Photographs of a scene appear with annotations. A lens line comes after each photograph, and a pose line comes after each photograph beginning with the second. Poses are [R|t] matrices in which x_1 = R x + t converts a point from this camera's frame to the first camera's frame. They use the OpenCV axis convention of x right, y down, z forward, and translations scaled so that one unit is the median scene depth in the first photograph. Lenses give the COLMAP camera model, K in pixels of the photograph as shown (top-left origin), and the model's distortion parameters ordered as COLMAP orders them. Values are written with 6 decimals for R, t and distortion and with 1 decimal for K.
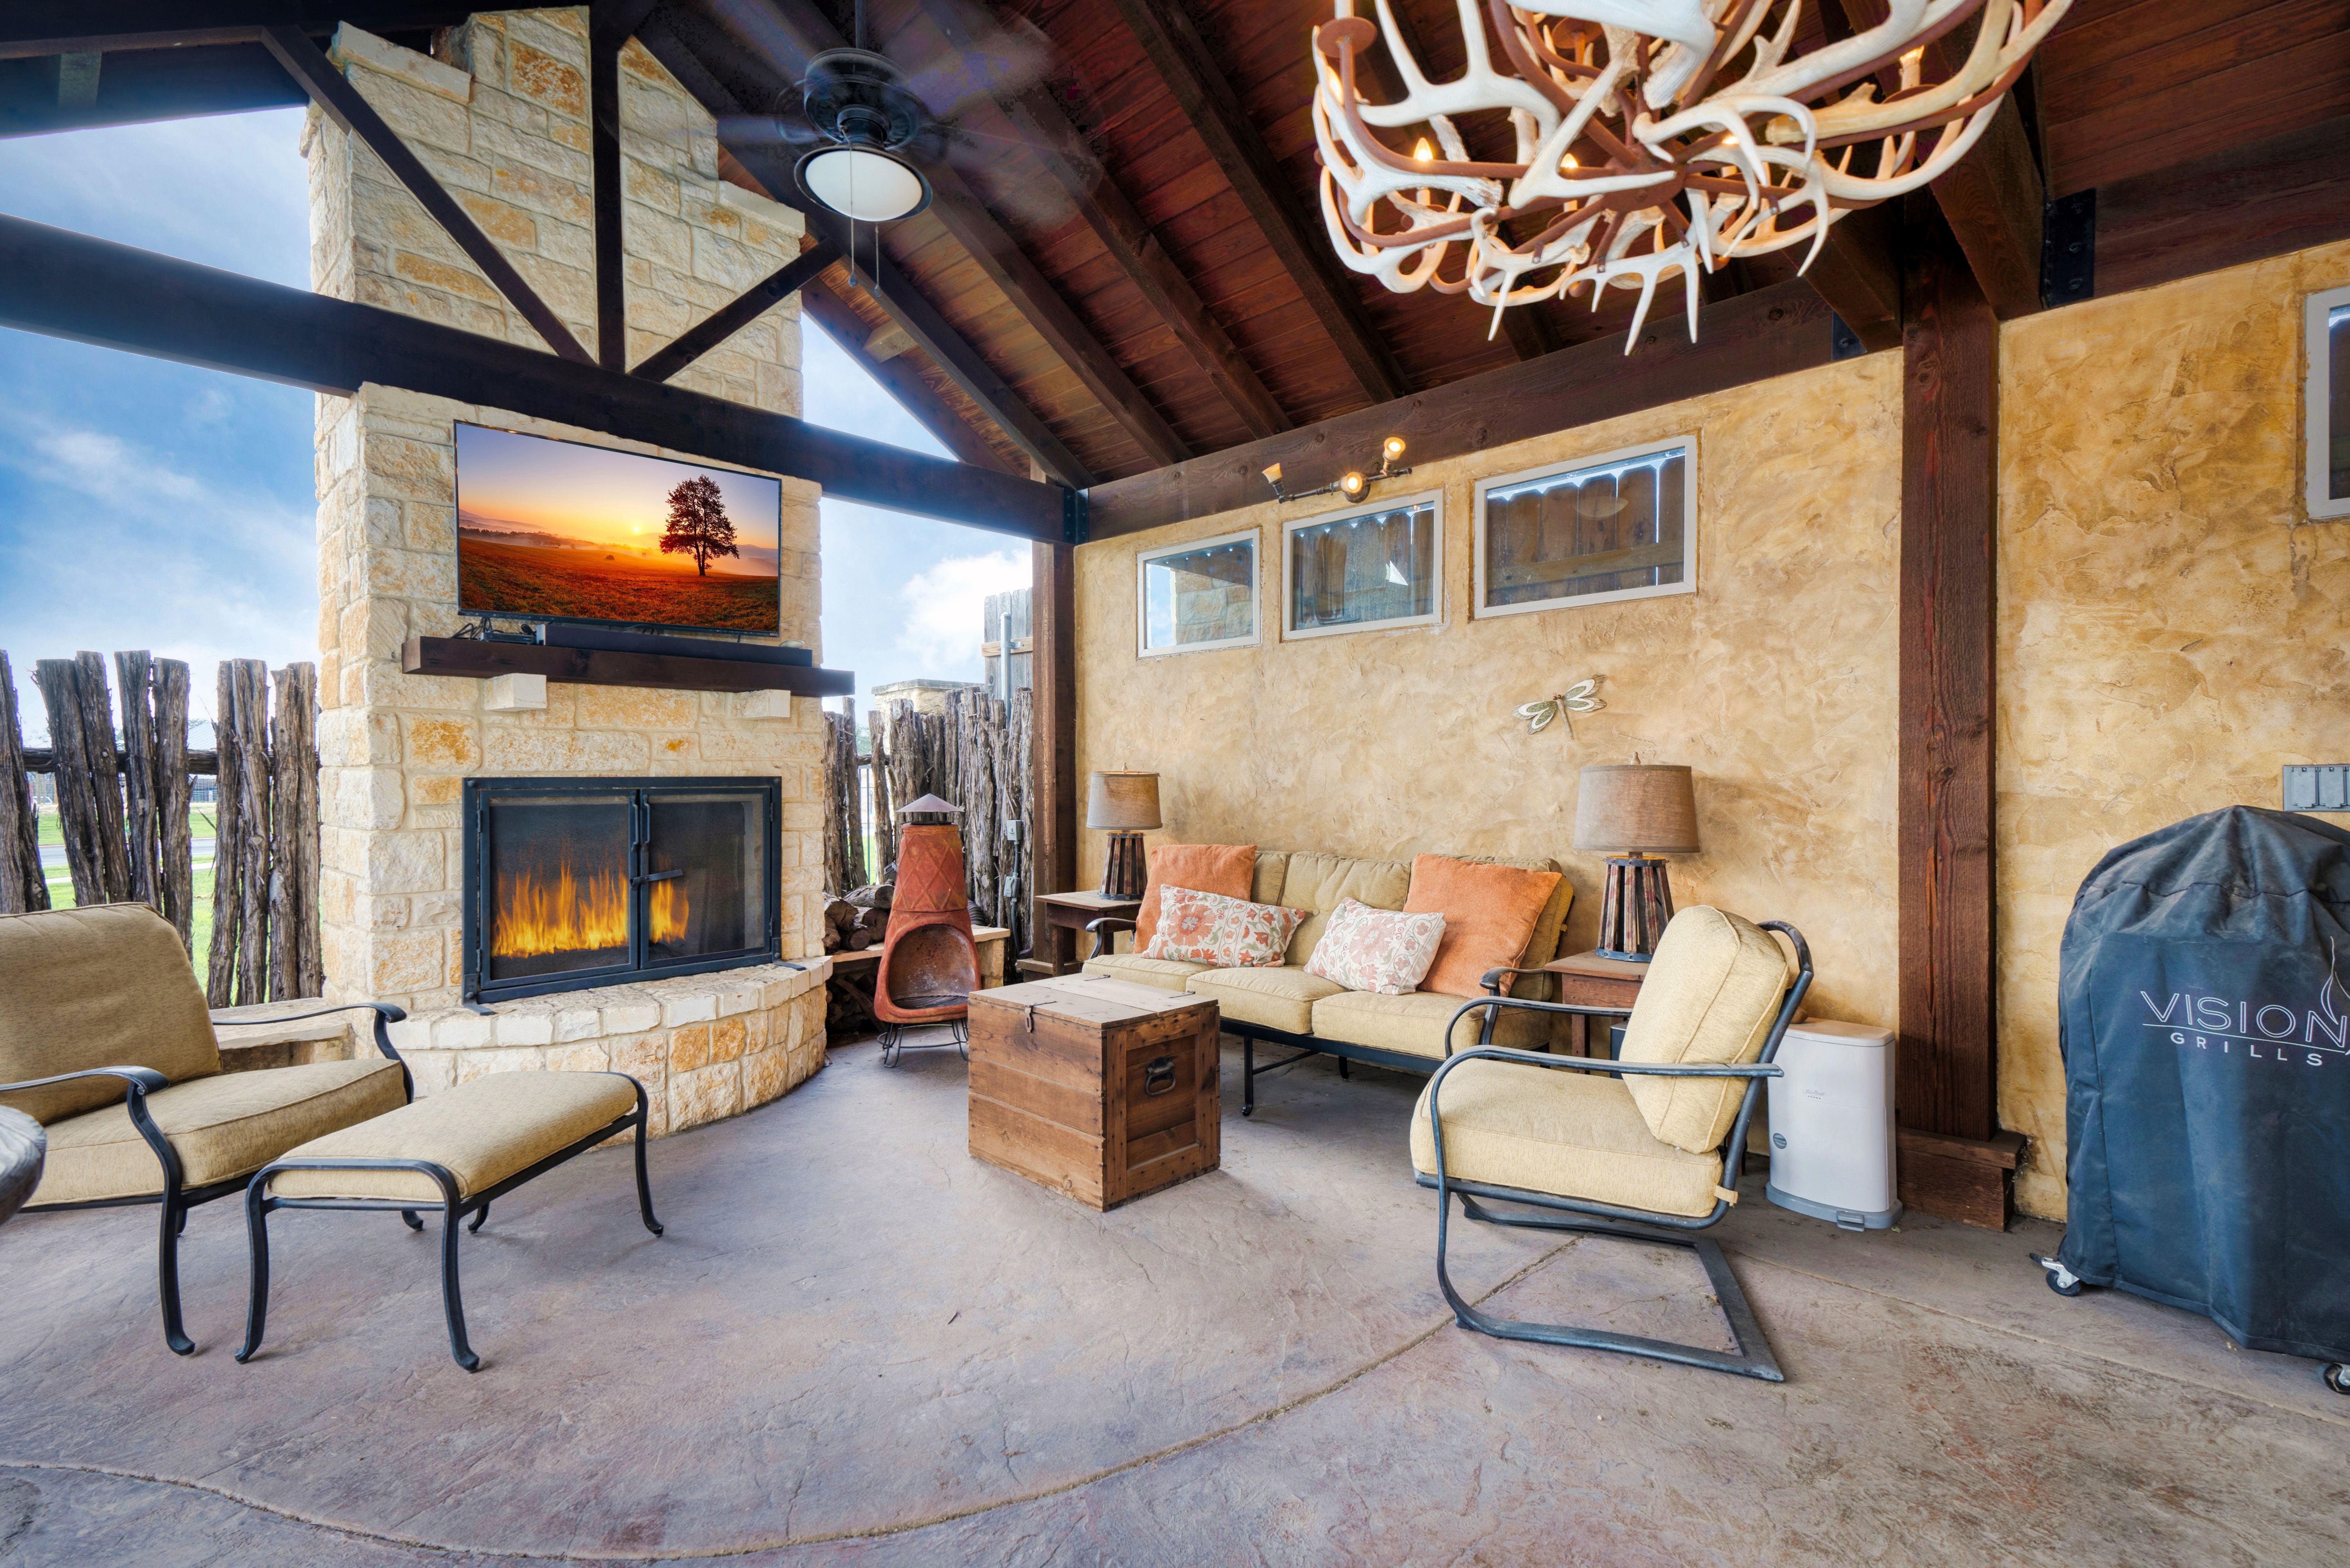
lens RADIAL K [[1062.3, 0, 1133.1], [0, 1062.3, 794.0], [0, 0, 1]] dist [-0.004149, 0.000678]
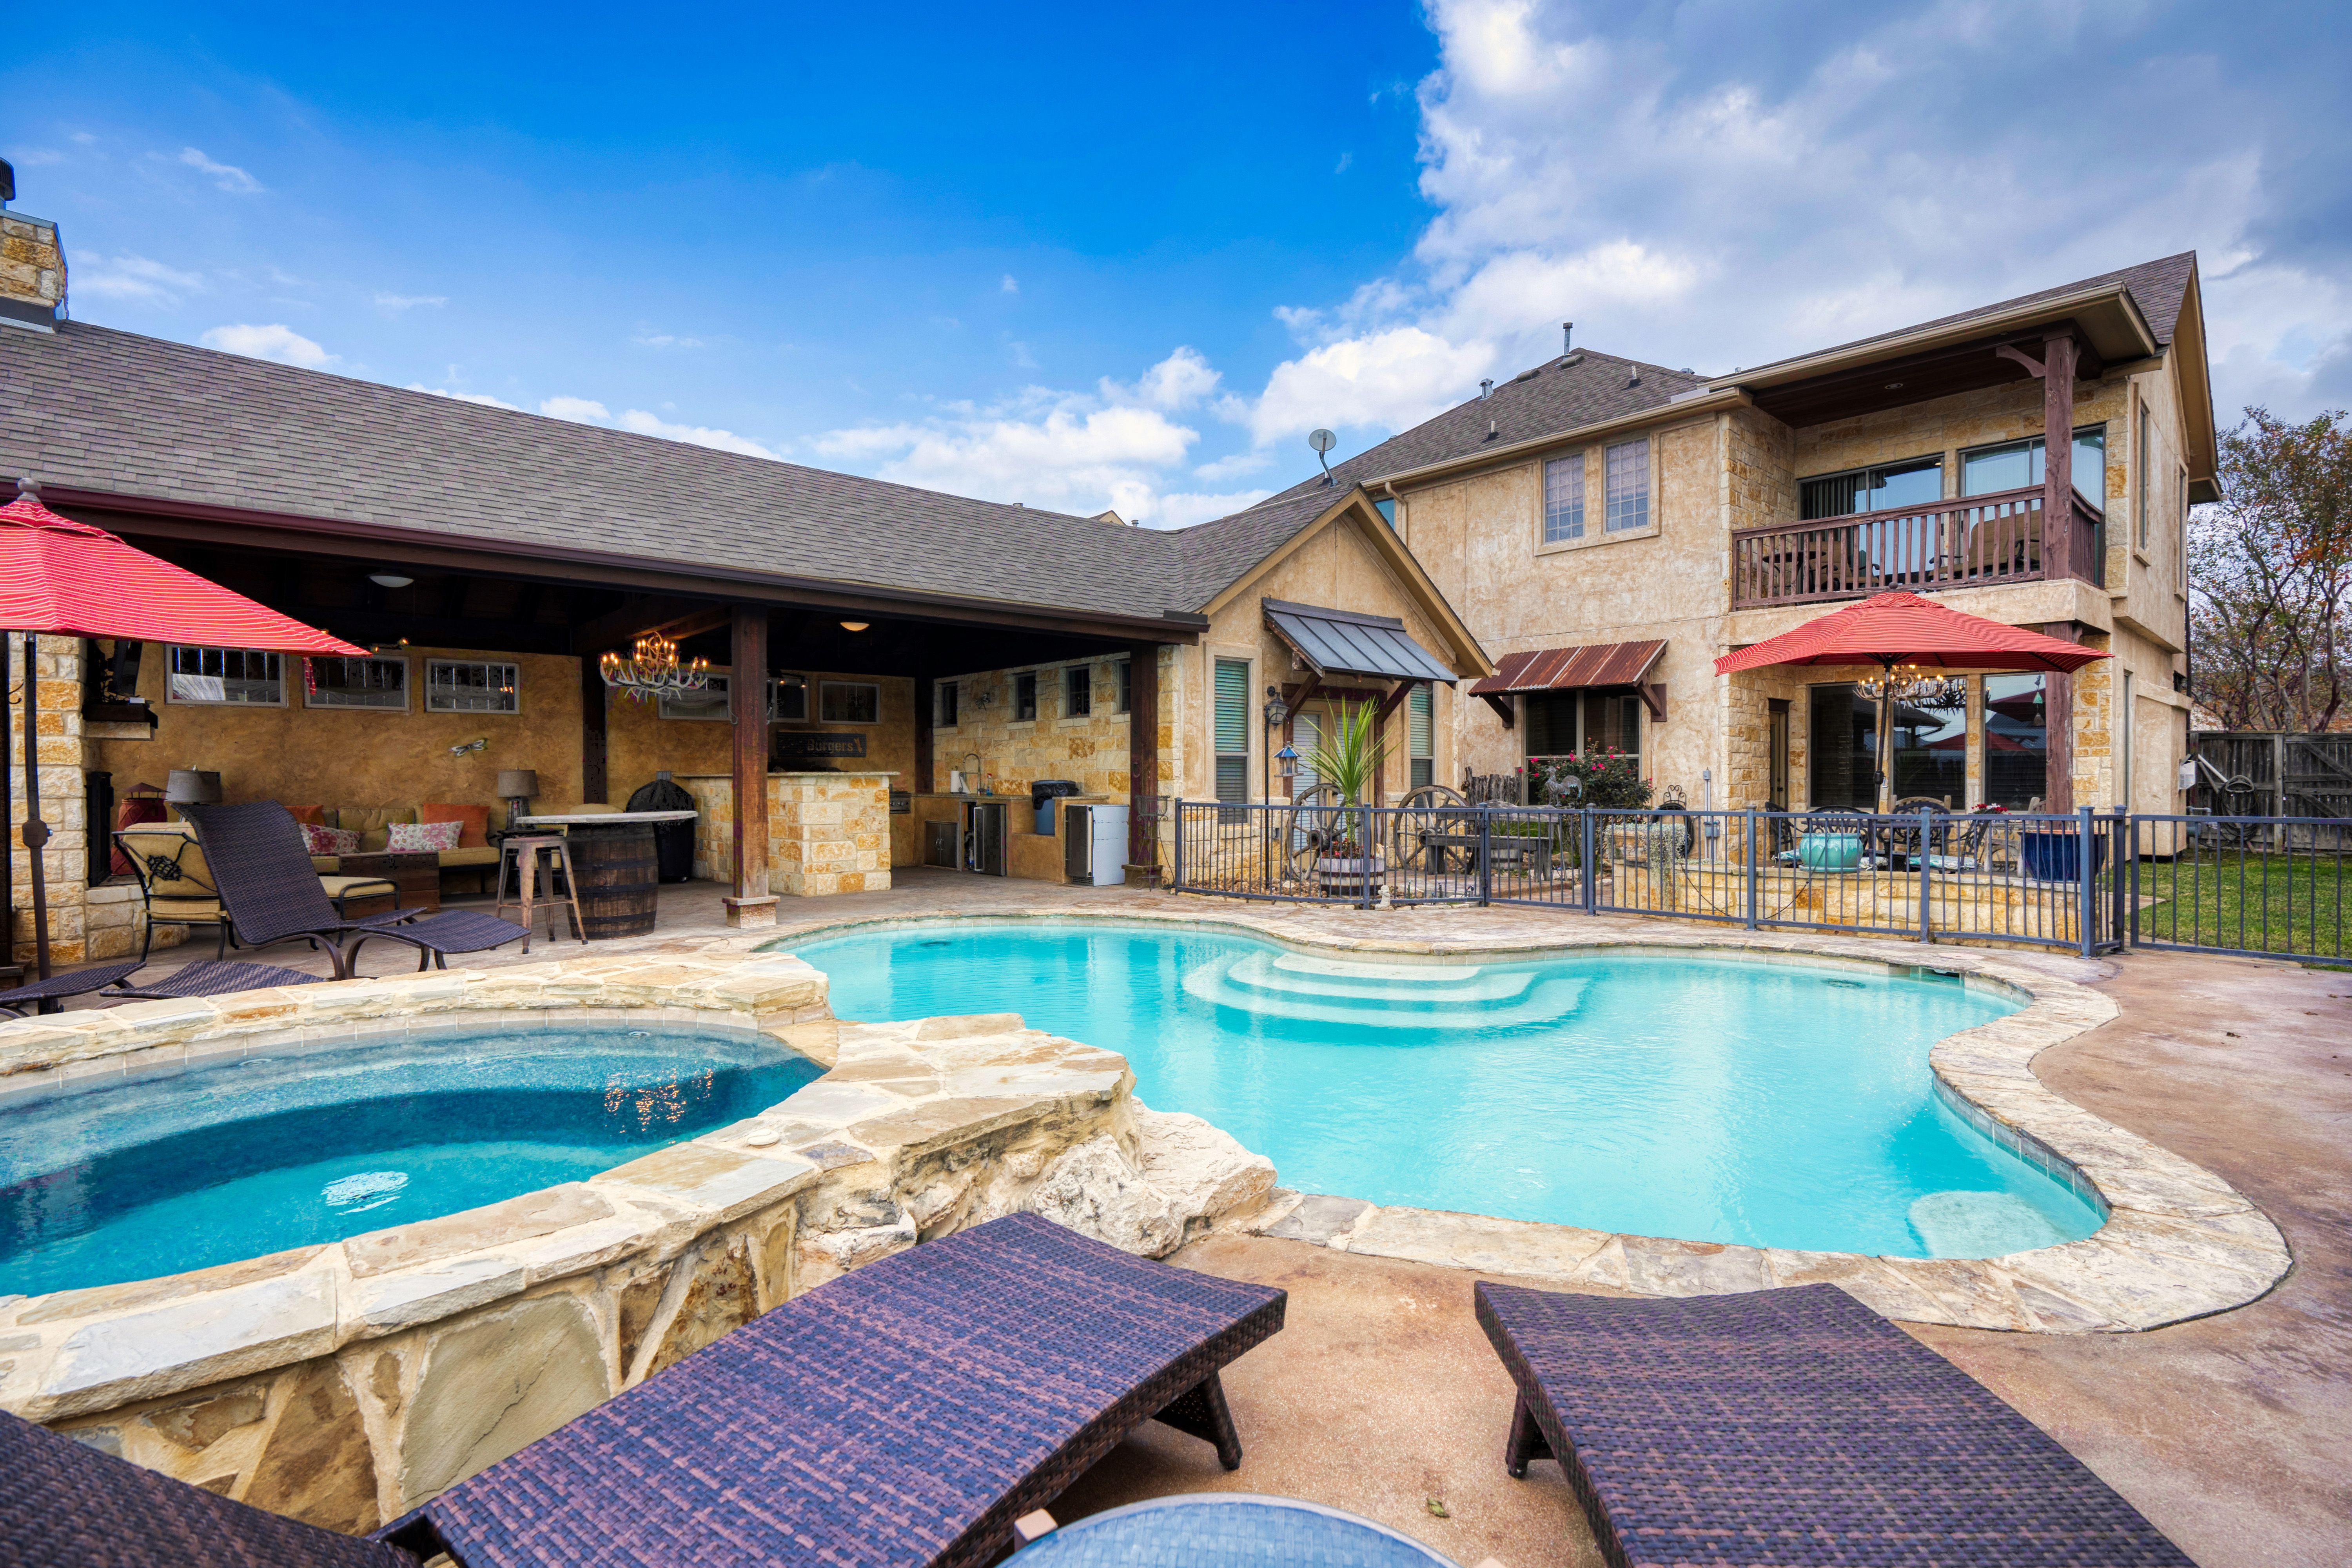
lens RADIAL K [[1063.2, 0, 1183.0], [0, 1063.2, 782.7], [0, 0, 1]] dist [-0.004149, 0.000678]
pose [[0.026385, -0.006454, 0.999631, -2.377958], [0.019061, 0.999801, 0.005952, 0.027581], [-0.999470, 0.018896, 0.026502, -0.971910]]
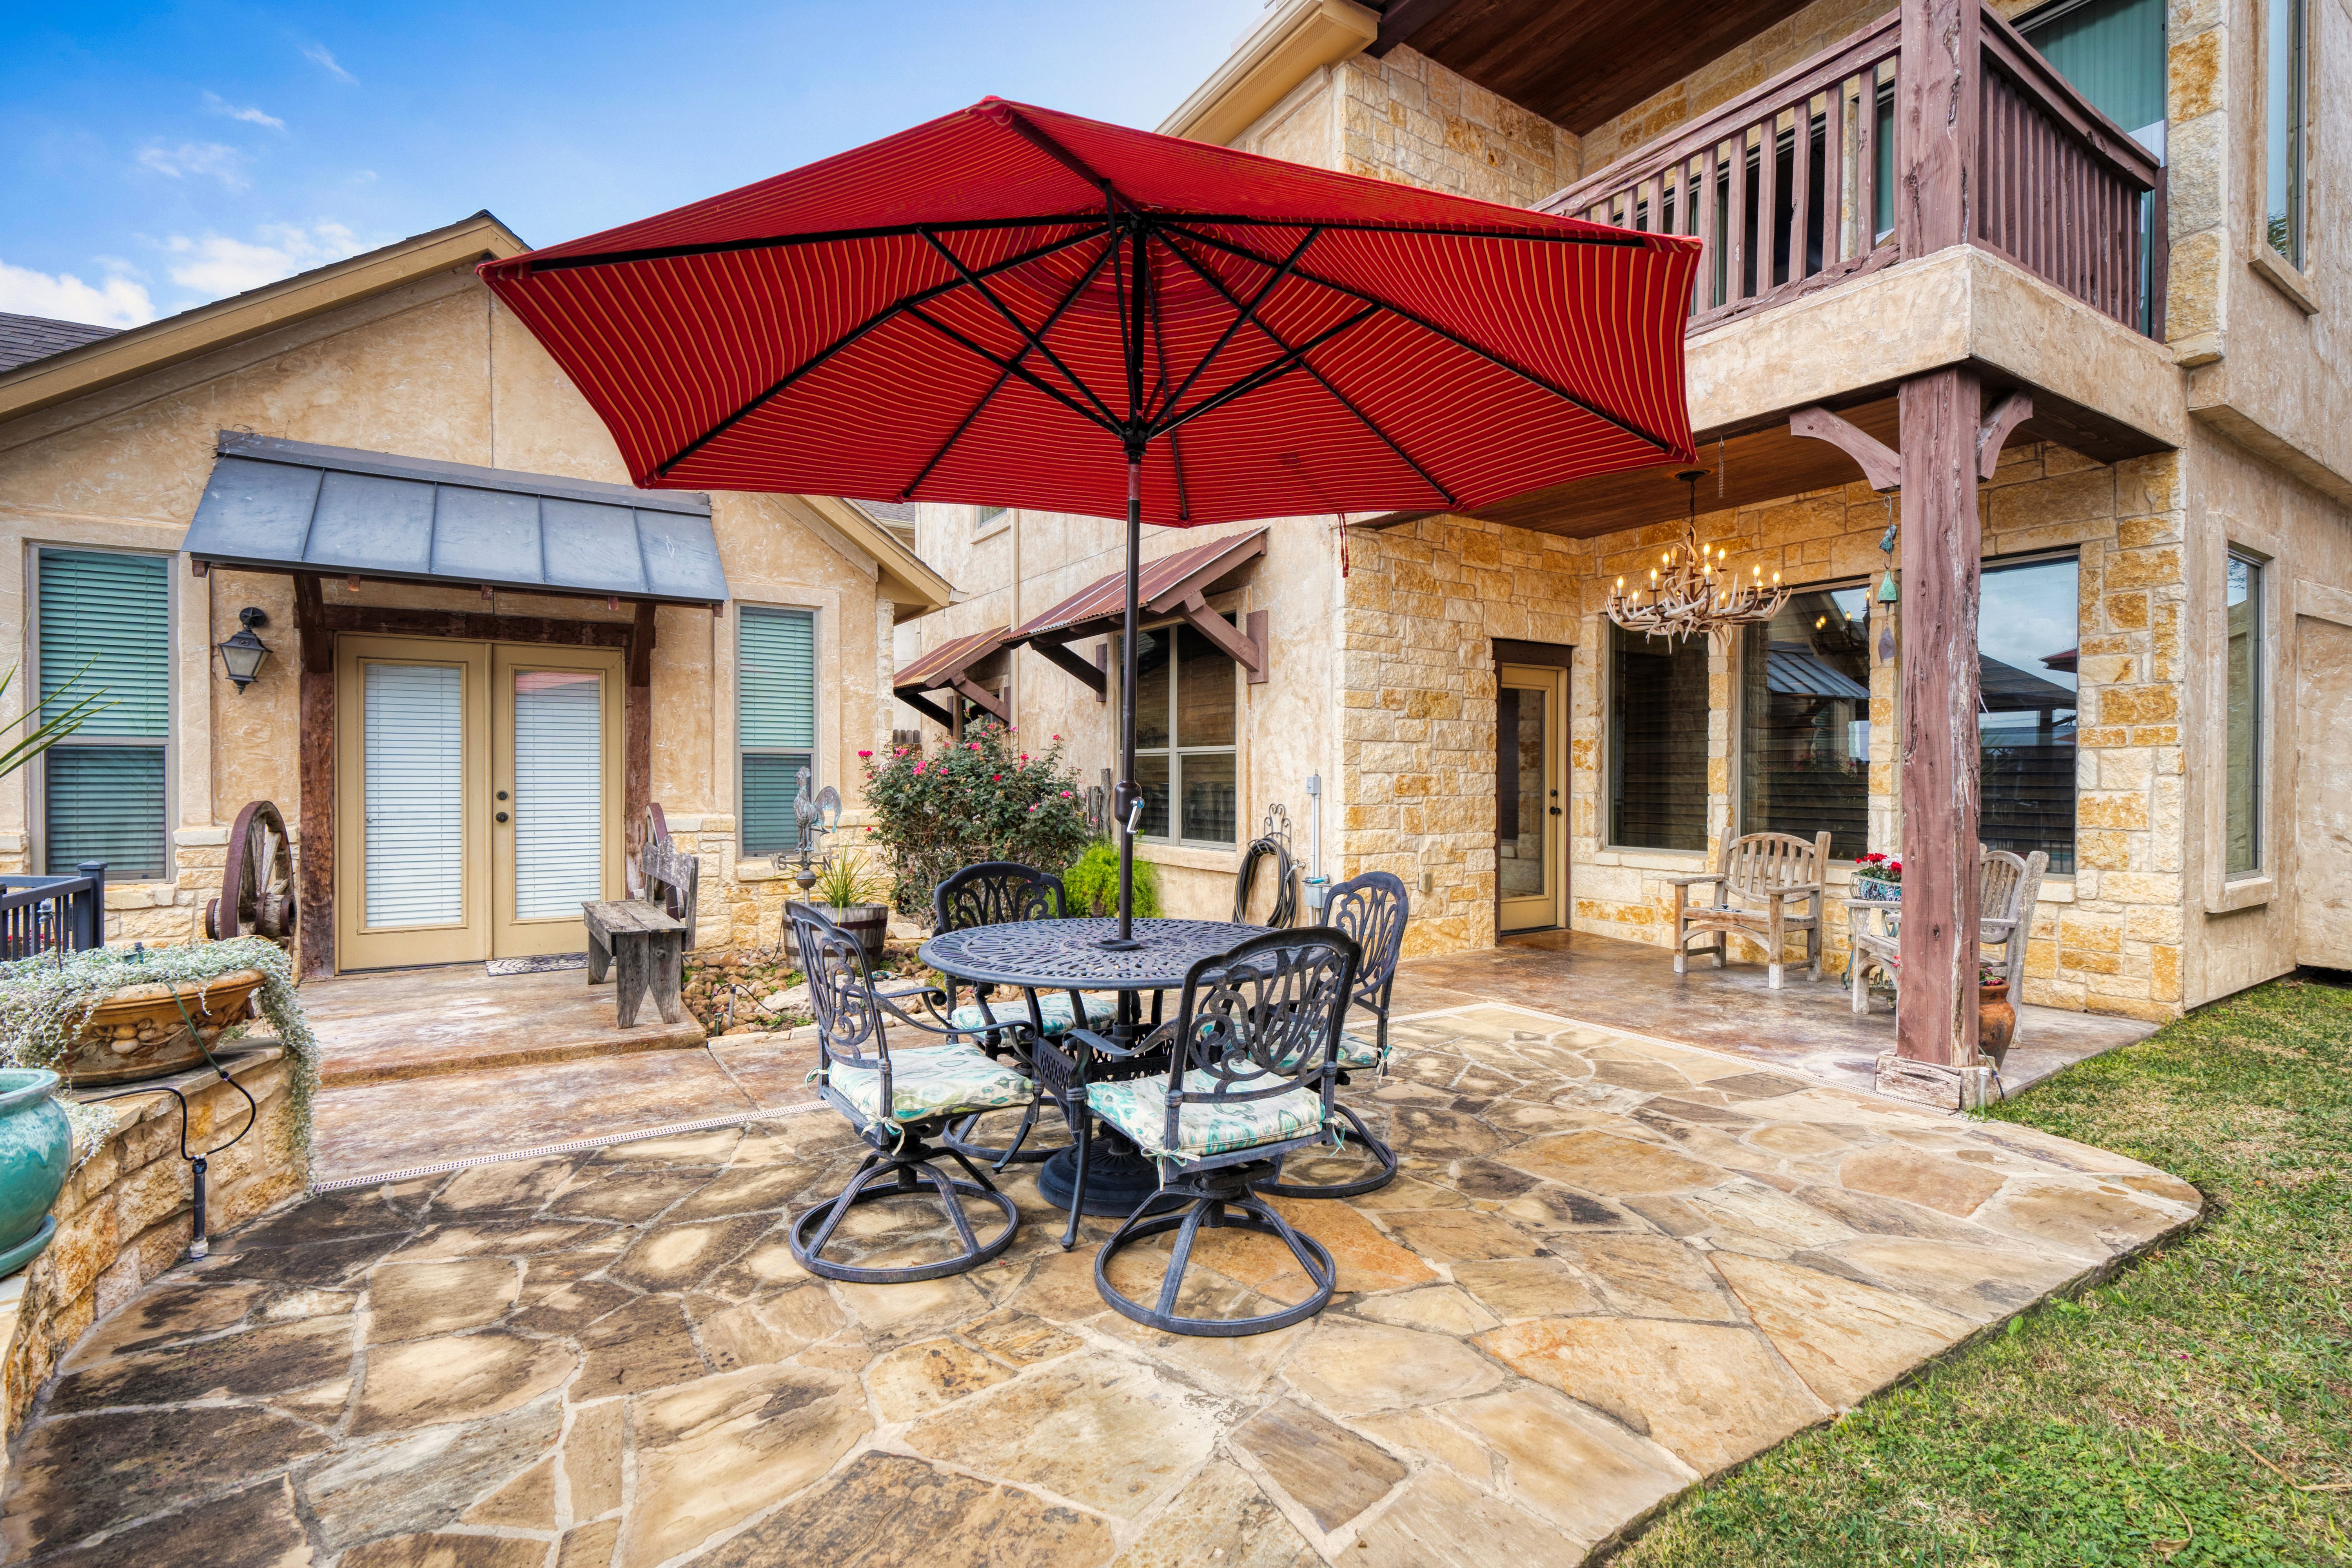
lens RADIAL K [[1063.2, 0, 1197.4], [0, 1063.2, 784.4], [0, 0, 1]] dist [-0.004149, 0.000678]
pose [[0.186555, -0.006012, 0.982426, -0.592933], [0.014419, 0.999890, 0.003380, 0.045835], [-0.982339, 0.013535, 0.186621, -2.771120]]
